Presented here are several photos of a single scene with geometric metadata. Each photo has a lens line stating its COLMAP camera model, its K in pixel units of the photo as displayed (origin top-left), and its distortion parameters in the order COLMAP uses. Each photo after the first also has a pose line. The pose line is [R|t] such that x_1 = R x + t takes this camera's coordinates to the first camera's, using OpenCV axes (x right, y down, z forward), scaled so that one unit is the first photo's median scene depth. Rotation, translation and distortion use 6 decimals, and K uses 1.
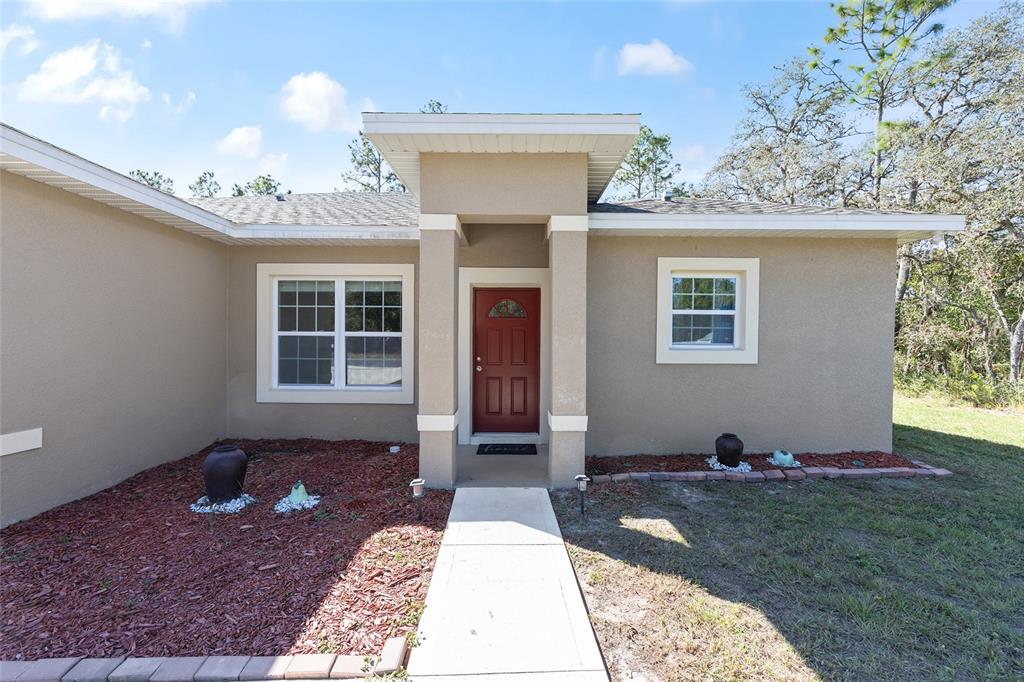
lens RADIAL K [[403.1, 0, 511.4], [0, 403.1, 336.5], [0, 0, 1]] dist [-0.002823, 0.000526]
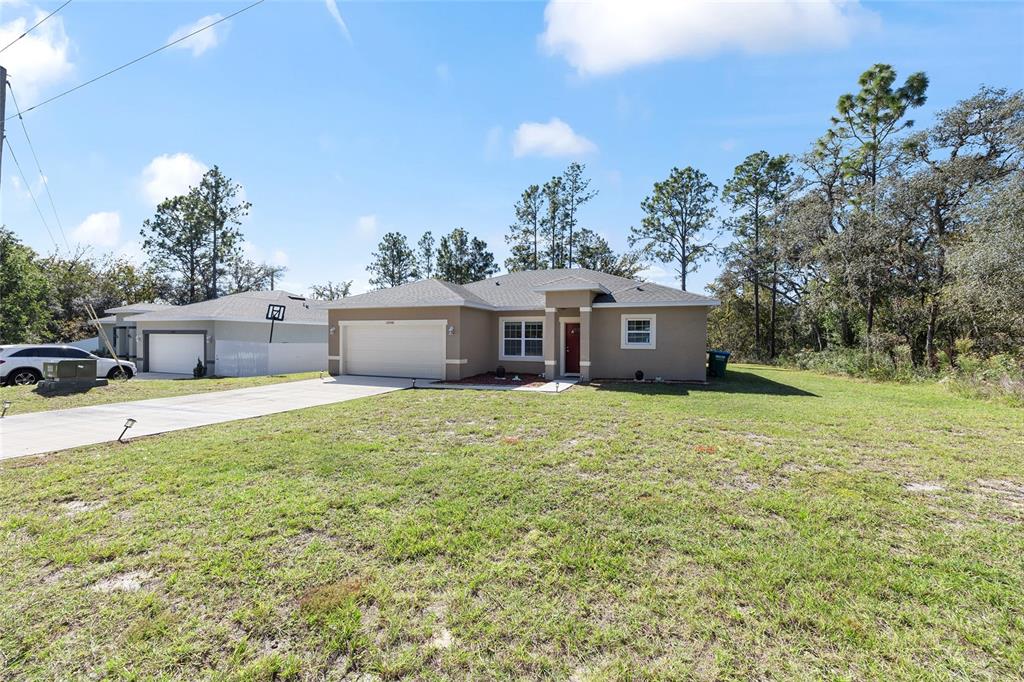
lens RADIAL K [[403.1, 0, 512.5], [0, 403.1, 340.2], [0, 0, 1]] dist [-0.002823, 0.000526]
pose [[0.931701, 0.002612, -0.363218, 0.634676], [-0.002607, 0.999996, 0.000503, 0.003031], [0.363218, 0.000479, 0.931704, -1.953062]]
